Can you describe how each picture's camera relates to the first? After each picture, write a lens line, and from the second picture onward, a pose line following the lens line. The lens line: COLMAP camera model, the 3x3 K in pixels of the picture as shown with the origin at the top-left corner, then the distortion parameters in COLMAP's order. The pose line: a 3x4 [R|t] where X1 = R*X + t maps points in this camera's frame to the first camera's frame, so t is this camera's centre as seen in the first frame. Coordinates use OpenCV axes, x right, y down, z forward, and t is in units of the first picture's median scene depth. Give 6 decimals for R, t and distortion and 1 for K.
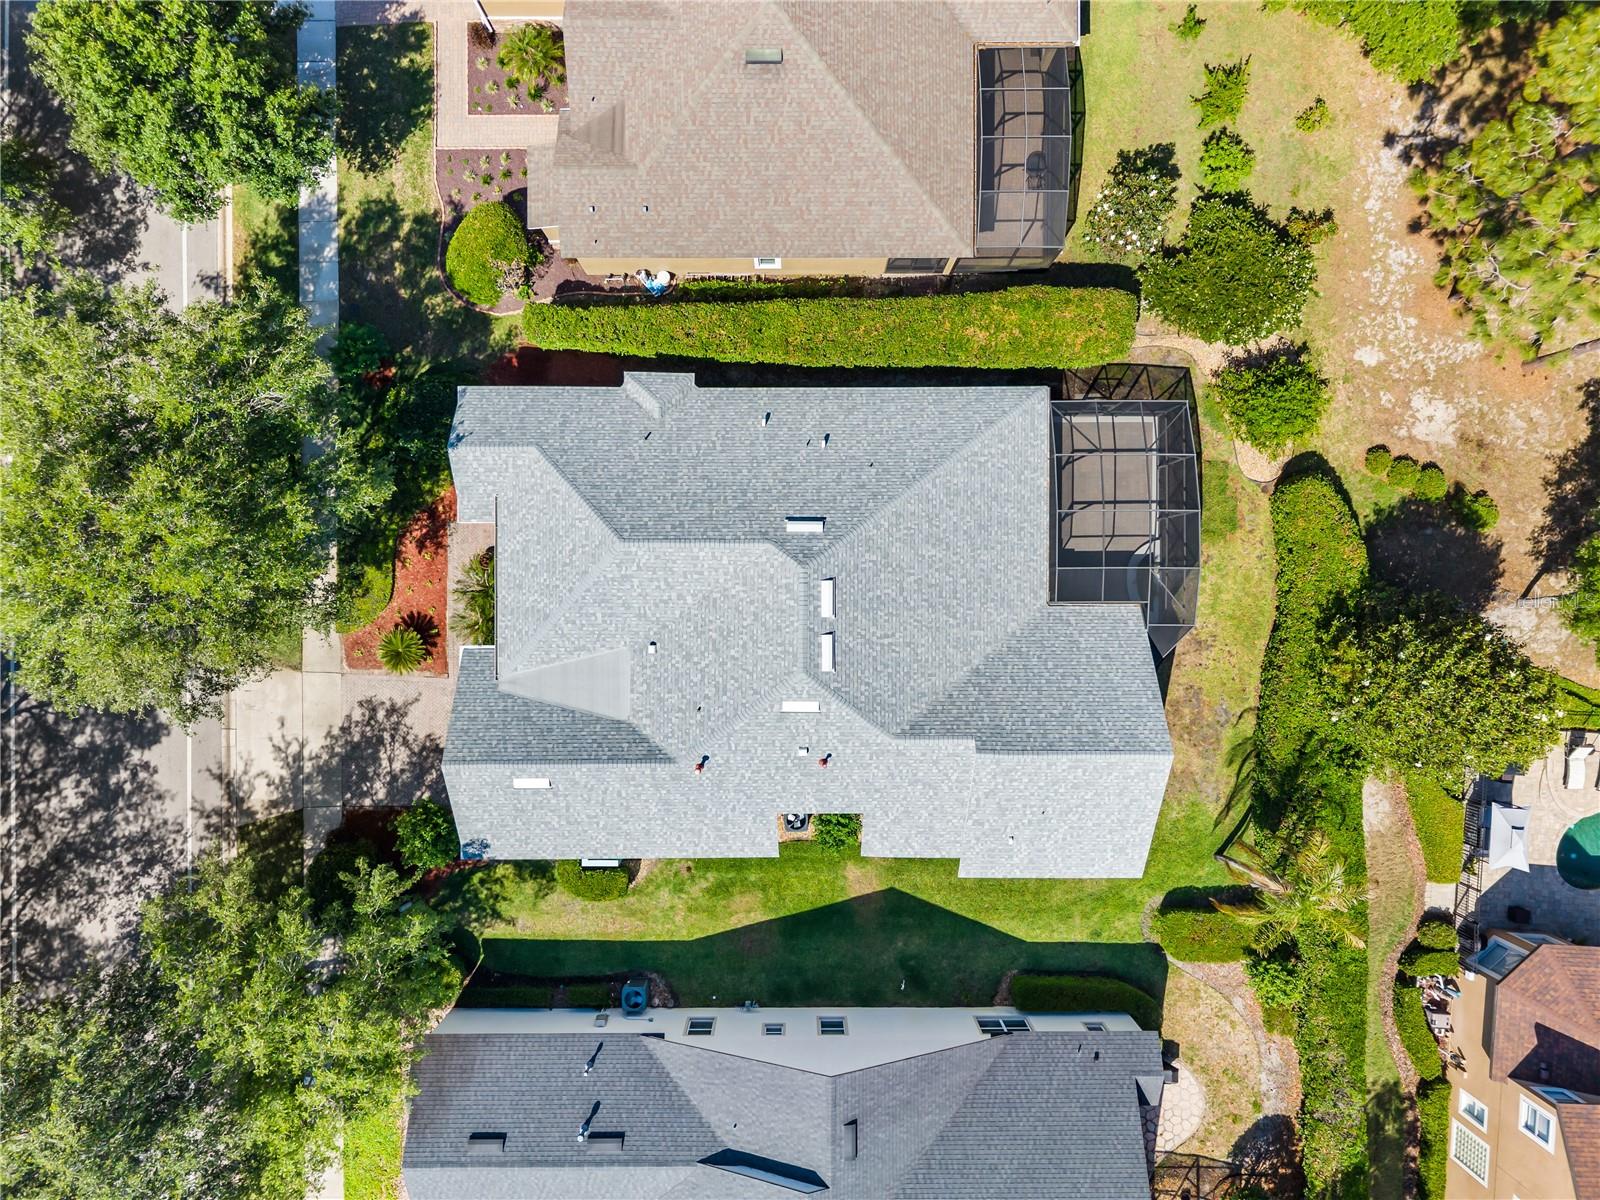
lens RADIAL K [[1070.2, 0, 790.4], [0, 1070.2, 599.0], [0, 0, 1]] dist [0.023388, -0.025323]
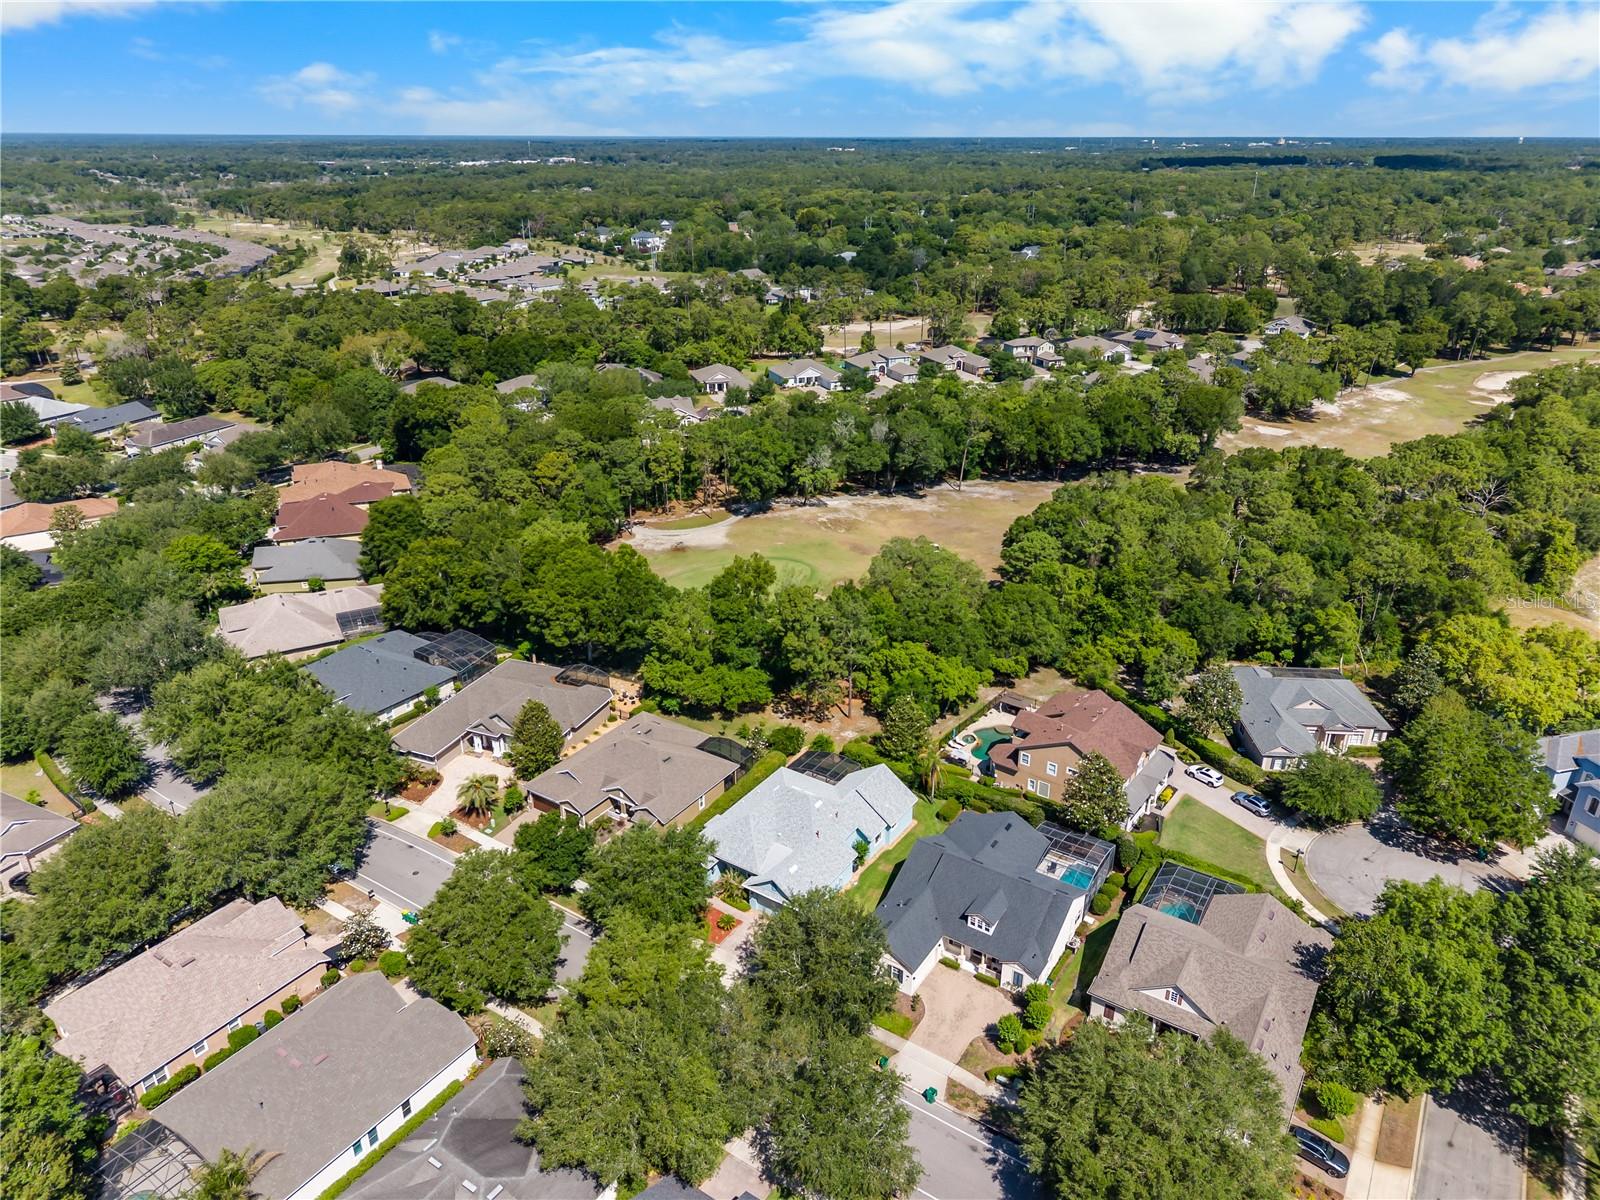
lens RADIAL K [[1070.2, 0, 791.5], [0, 1070.2, 591.6], [0, 0, 1]] dist [0.023388, -0.025323]
pose [[0.559513, -0.326776, 0.761684, -2.086446], [0.828784, 0.211901, -0.517894, 1.424615], [0.007834, 0.921040, 0.389389, -0.844497]]
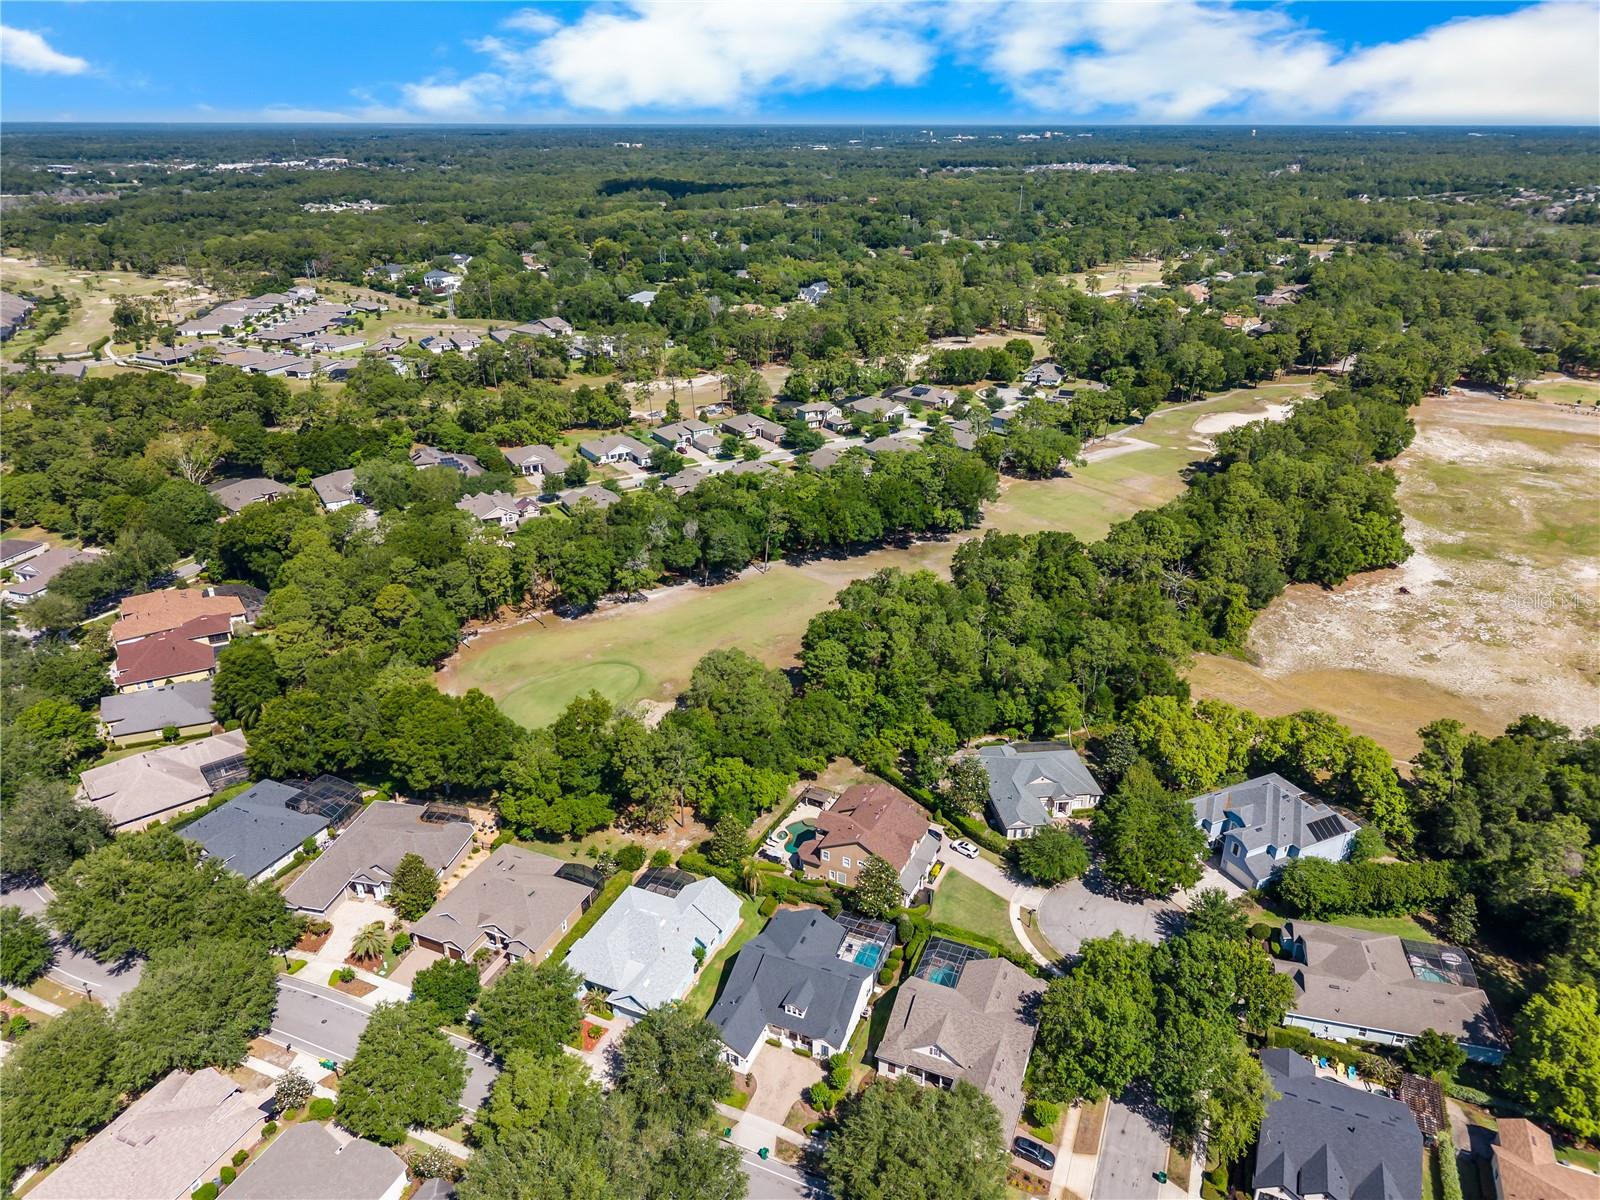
lens RADIAL K [[1070.2, 0, 791.9], [0, 1070.2, 598.2], [0, 0, 1]] dist [0.023388, -0.025323]
pose [[0.400247, -0.373844, 0.836686, -2.467787], [0.916365, 0.154531, -0.369317, 1.671926], [0.008773, 0.914528, 0.404428, -1.646081]]
